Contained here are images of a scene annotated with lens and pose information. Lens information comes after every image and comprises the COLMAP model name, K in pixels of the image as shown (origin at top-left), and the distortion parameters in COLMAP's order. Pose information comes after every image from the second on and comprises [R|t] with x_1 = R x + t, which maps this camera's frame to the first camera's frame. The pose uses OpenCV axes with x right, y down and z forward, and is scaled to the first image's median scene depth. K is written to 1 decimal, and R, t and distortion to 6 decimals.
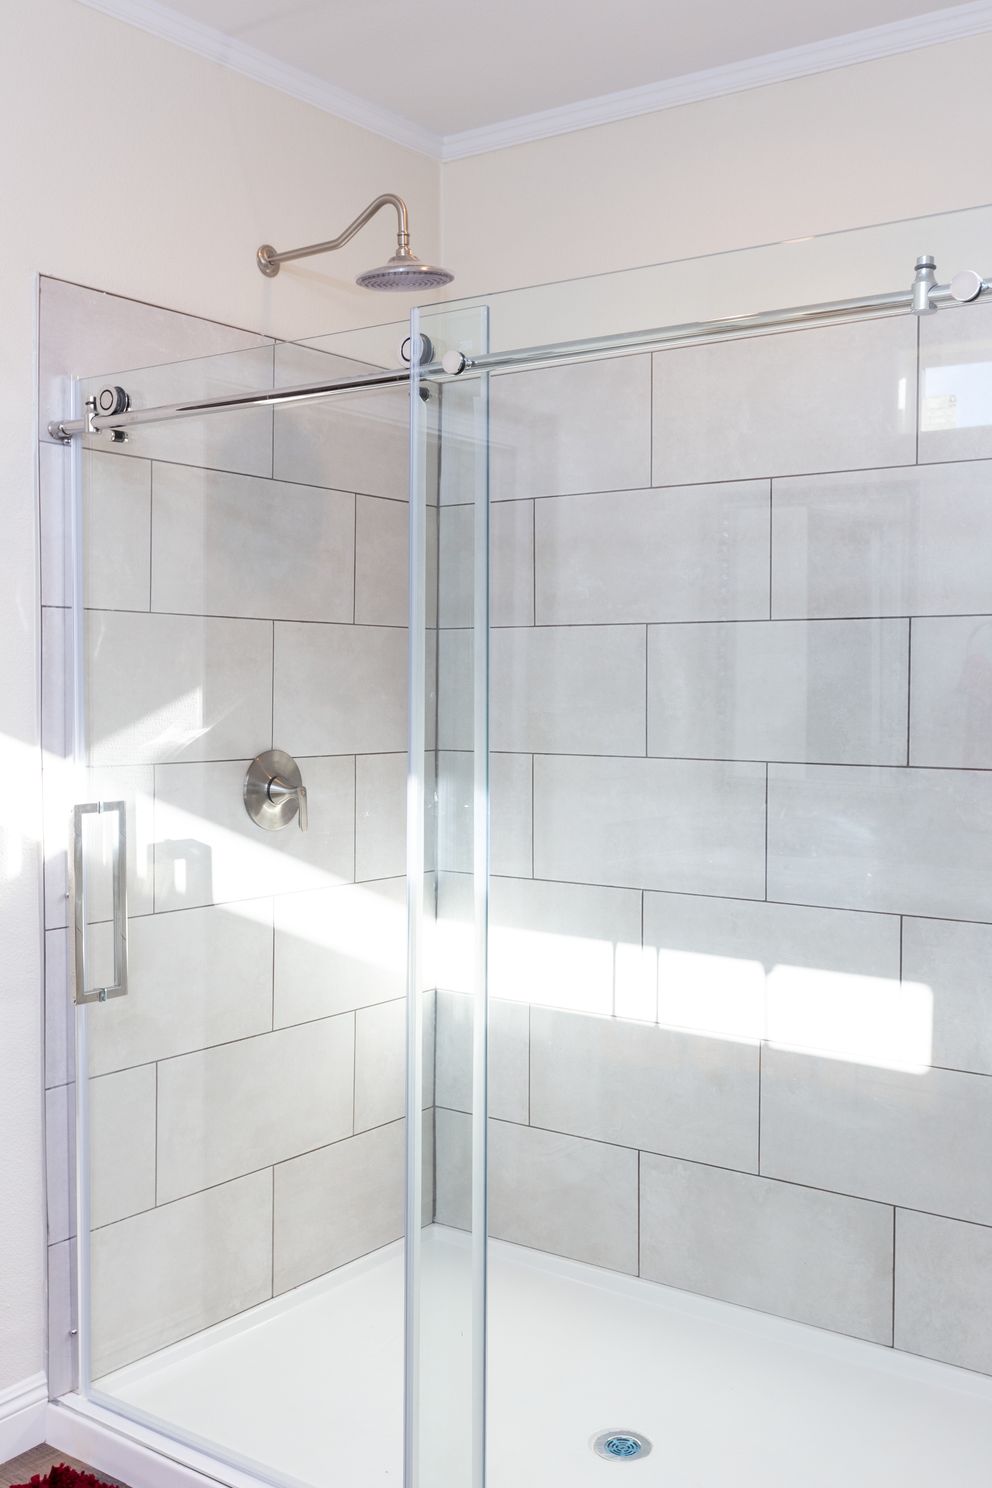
lens RADIAL K [[1433.7, 0, 497.8], [0, 1433.7, 747.0], [0, 0, 1]] dist [-0.016378, 0.000000]
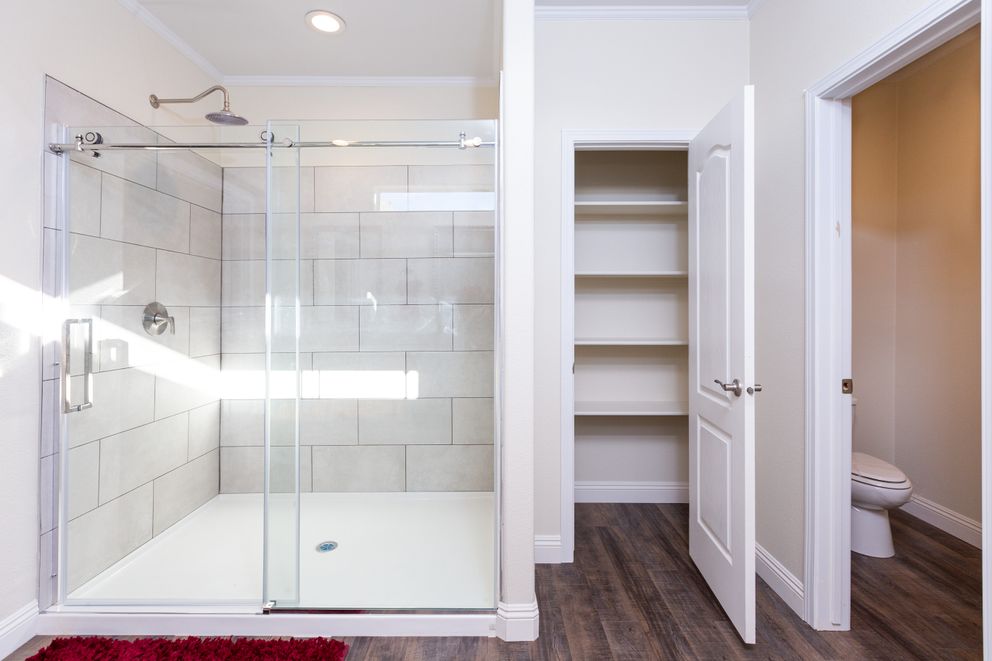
lens RADIAL K [[452.8, 0, 492.7], [0, 452.8, 299.2], [0, 0, 1]] dist [0.003404, -0.001462]
pose [[0.814963, -0.001510, 0.579510, -0.156207], [0.036655, 0.998129, -0.048947, 0.062643], [-0.578352, 0.061132, 0.813494, 0.065364]]
